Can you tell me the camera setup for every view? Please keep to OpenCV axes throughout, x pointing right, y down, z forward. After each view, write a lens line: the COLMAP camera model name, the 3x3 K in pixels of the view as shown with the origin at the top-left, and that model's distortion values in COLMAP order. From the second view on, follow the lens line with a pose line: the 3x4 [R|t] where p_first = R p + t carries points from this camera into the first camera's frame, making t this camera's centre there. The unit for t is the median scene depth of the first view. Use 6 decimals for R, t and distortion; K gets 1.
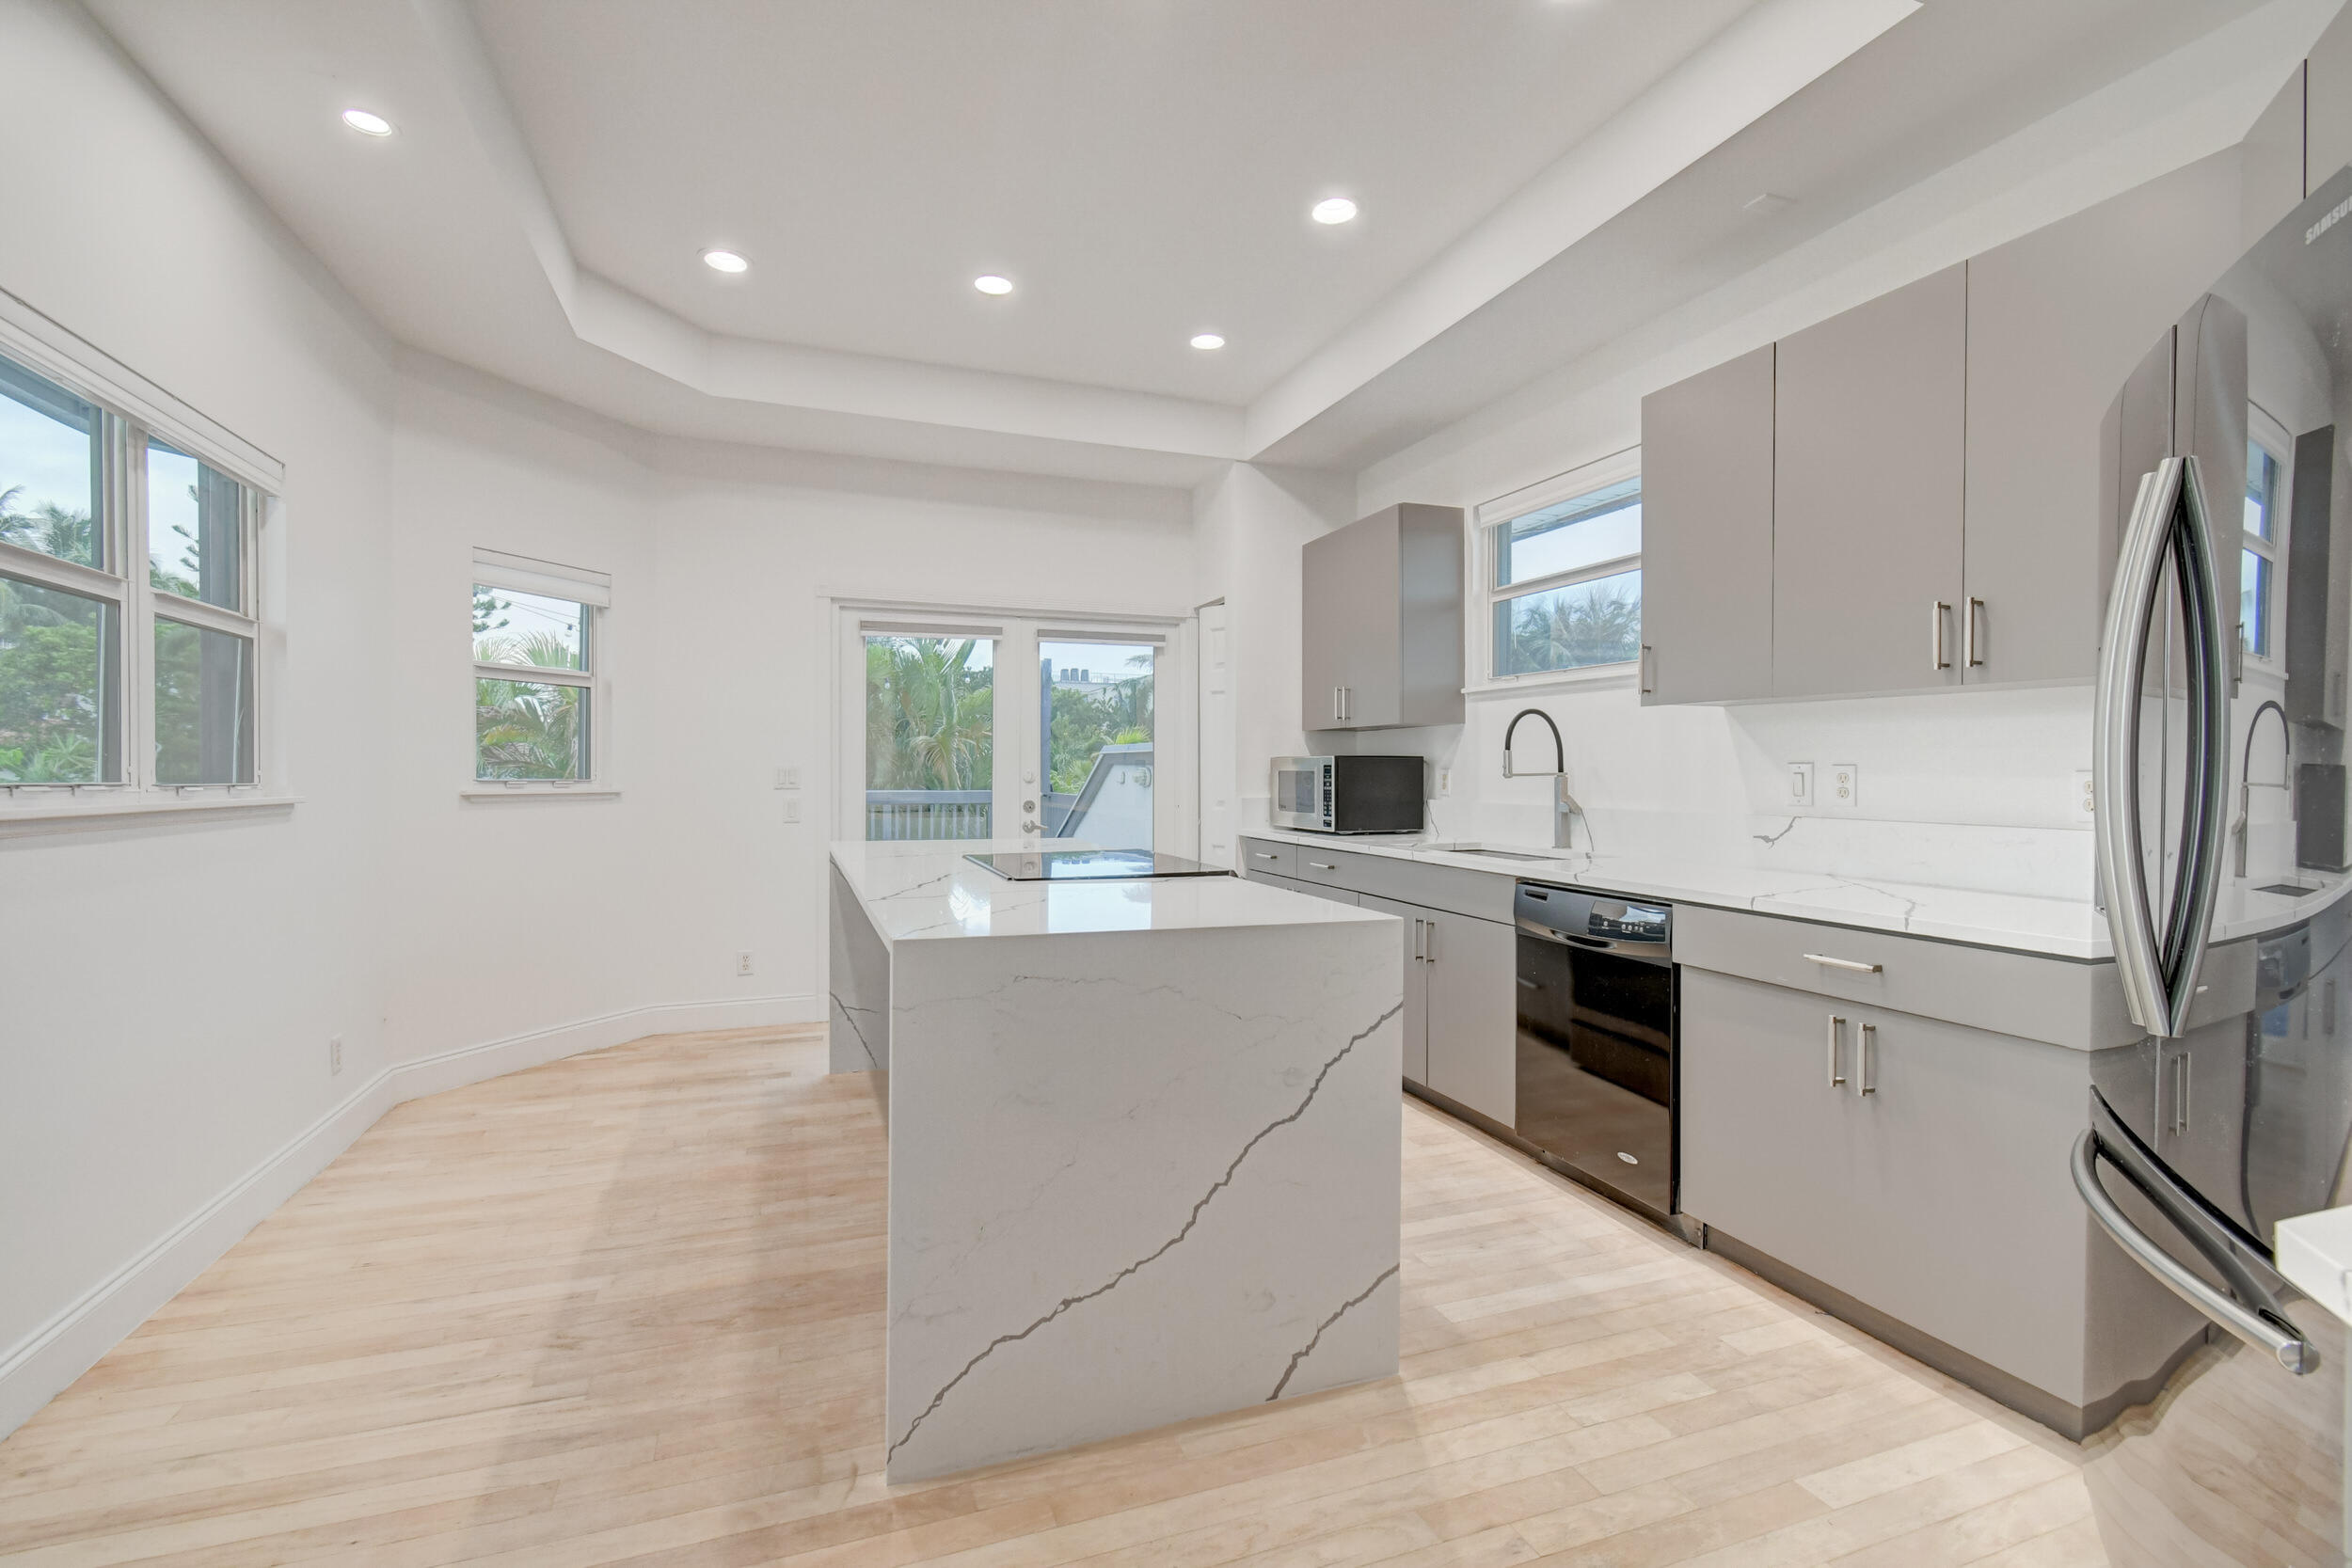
lens RADIAL K [[1036.4, 0, 1166.1], [0, 1036.4, 778.5], [0, 0, 1]] dist [0.002811, -0.001671]
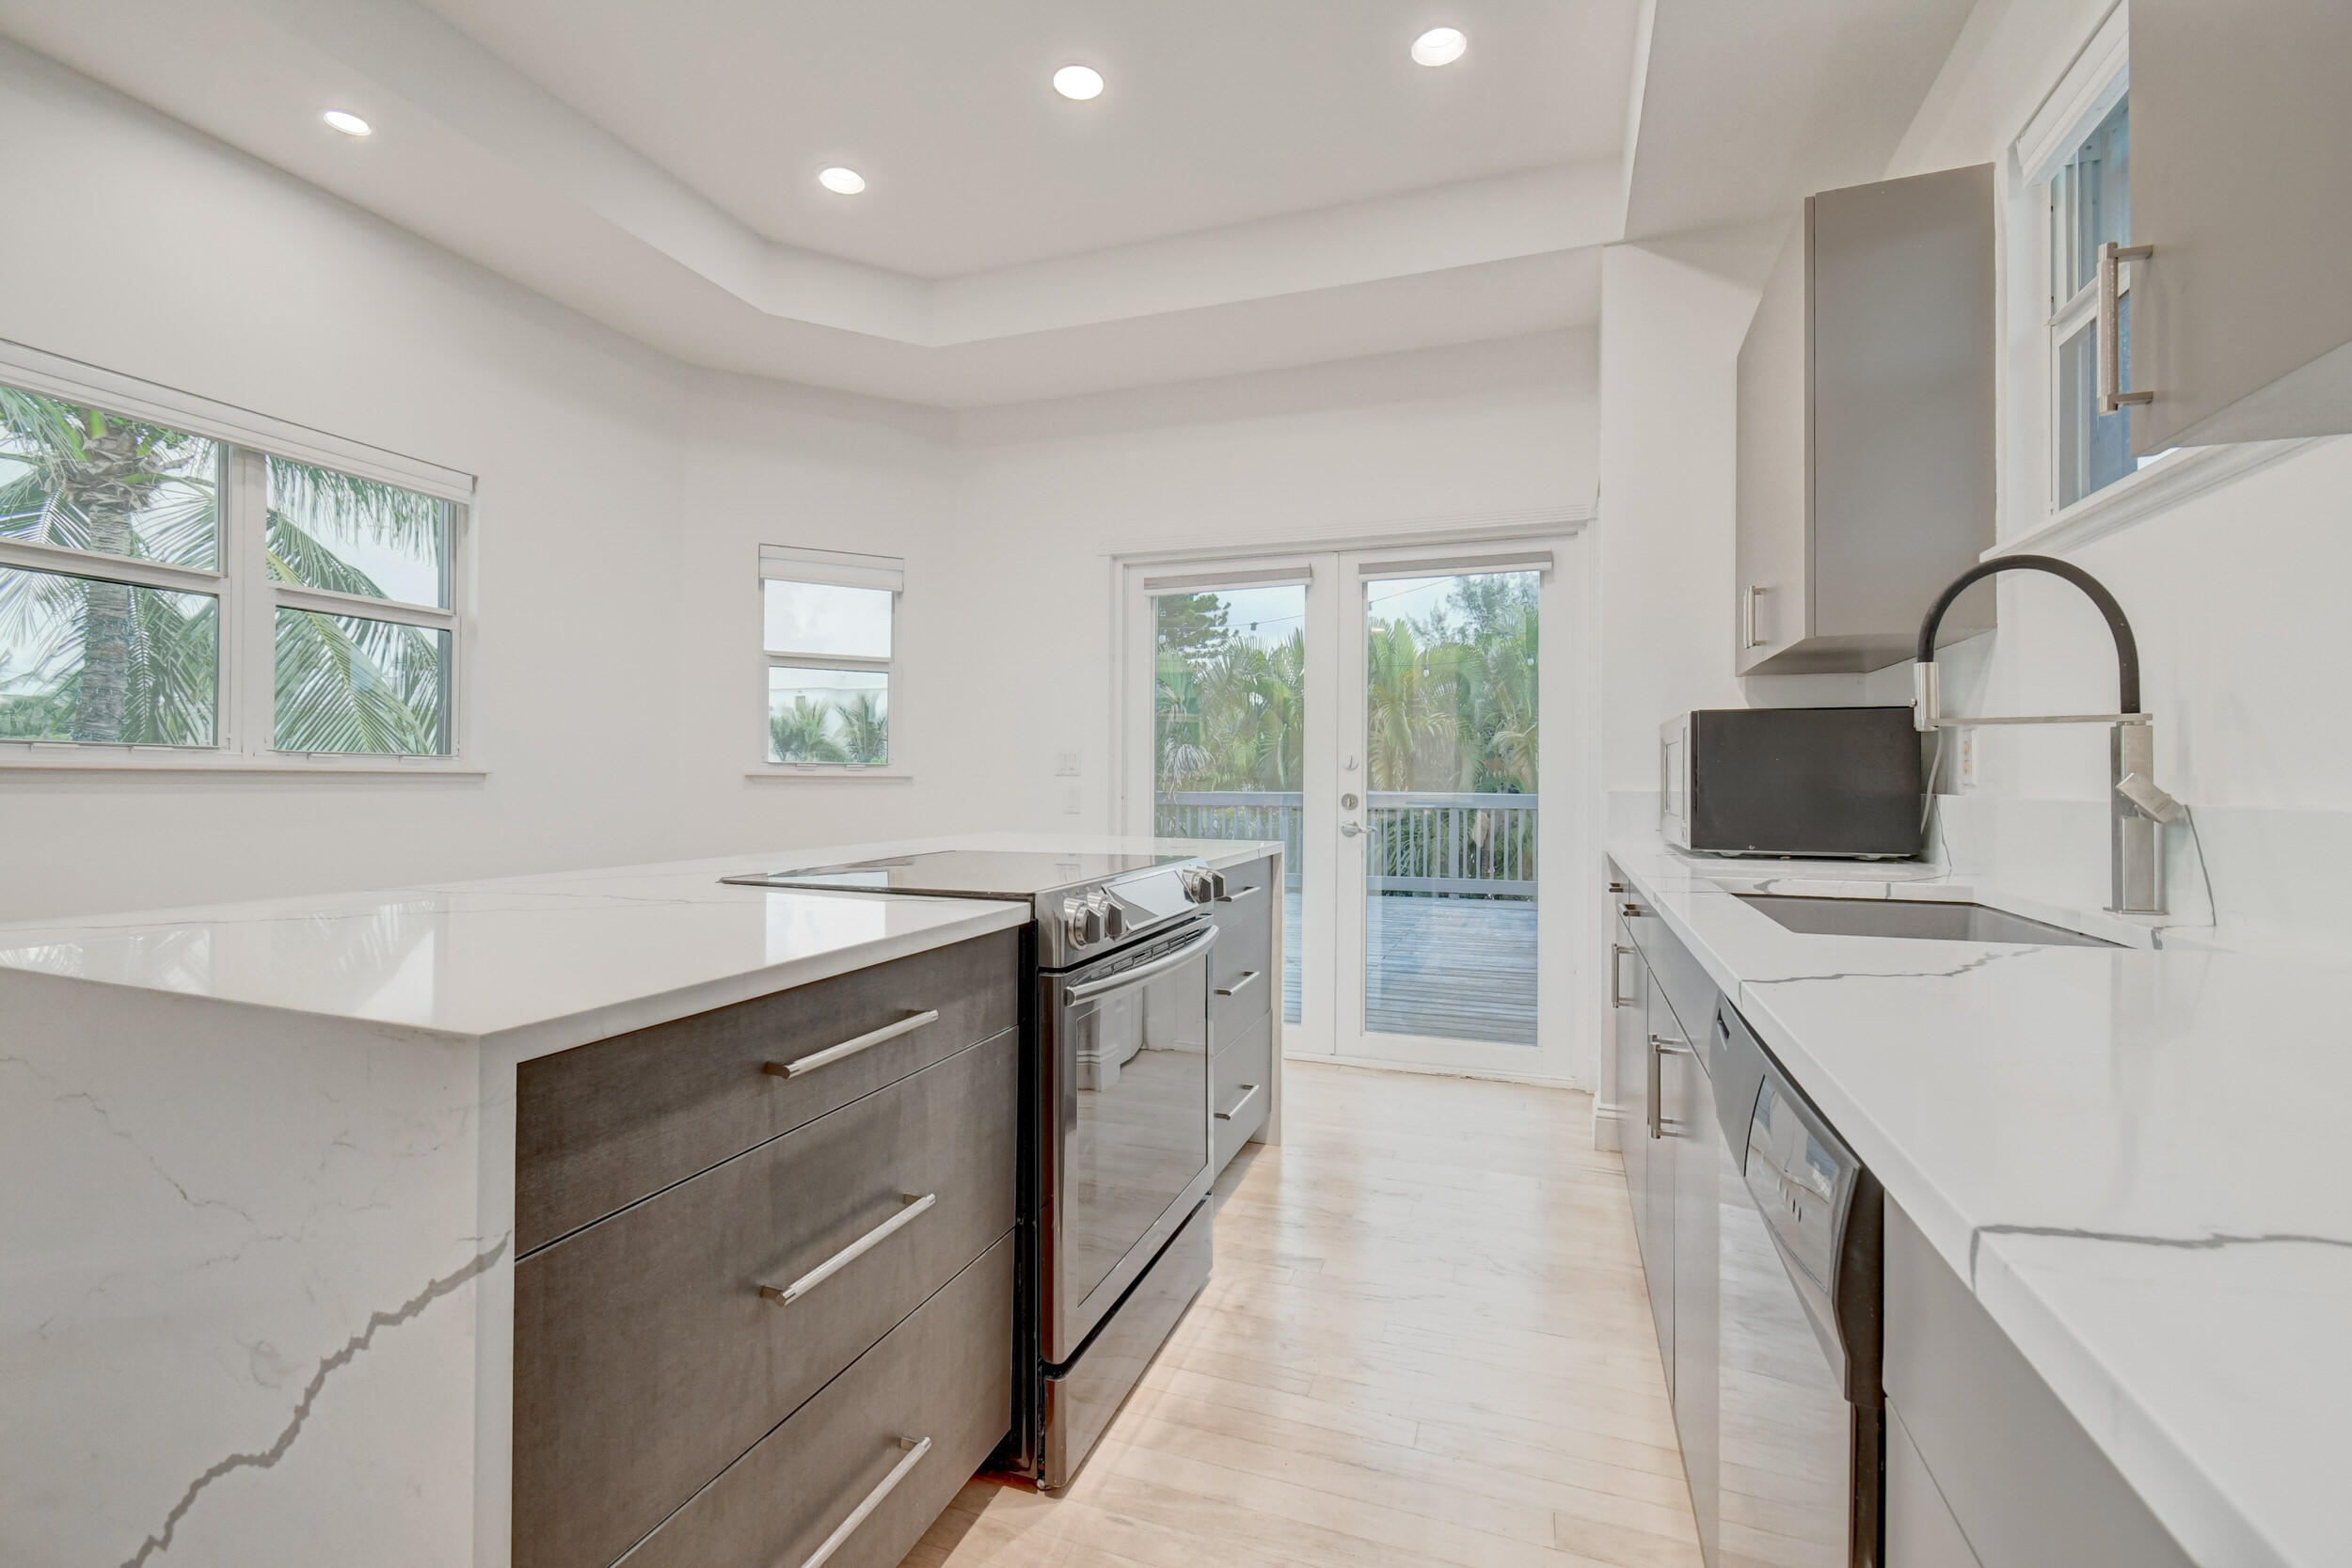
lens RADIAL K [[1036.4, 0, 1161.3], [0, 1036.4, 780.6], [0, 0, 1]] dist [0.002811, -0.001671]
pose [[0.759081, 0.003896, -0.650985, 0.360147], [-0.009453, 0.999943, -0.005038, 0.023864], [0.650928, 0.009978, 0.759074, 0.482193]]
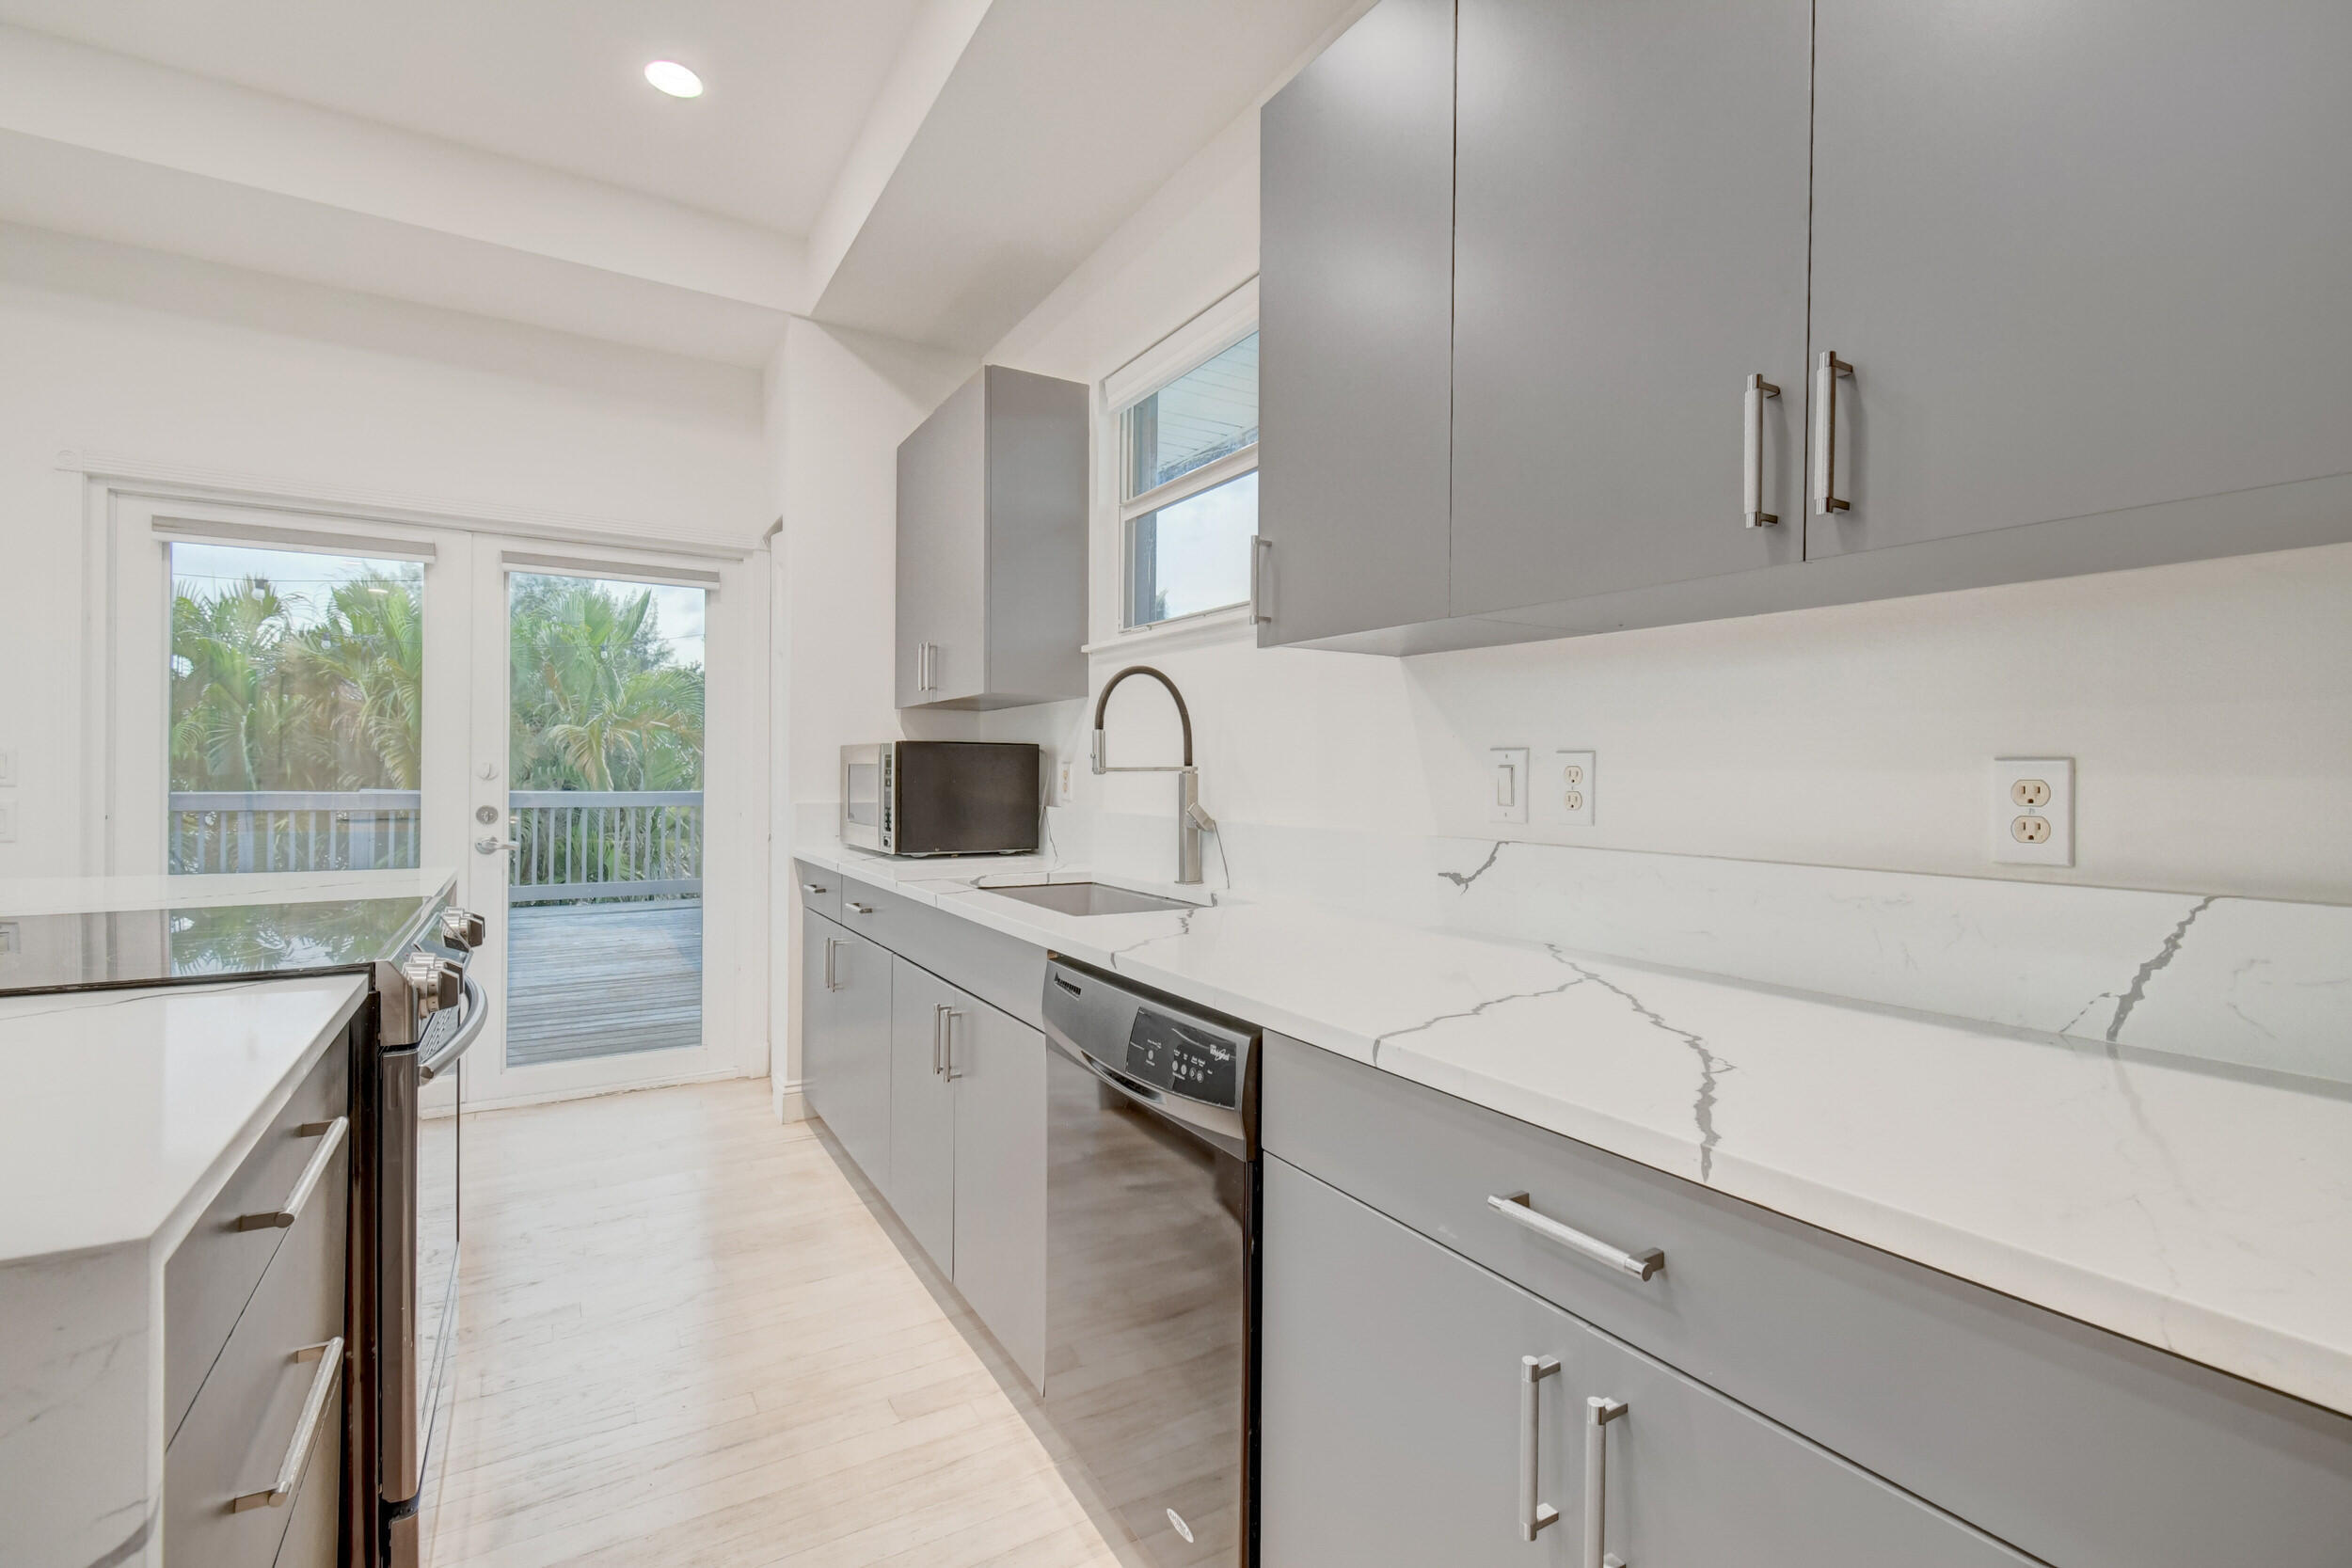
lens RADIAL K [[1036.4, 0, 1169.0], [0, 1036.4, 779.9], [0, 0, 1]] dist [0.002811, -0.001671]
pose [[0.982112, 0.007264, 0.188156, 0.247957], [-0.006933, 0.999973, -0.002420, 0.004140], [-0.188169, 0.001072, 0.982136, 0.366266]]
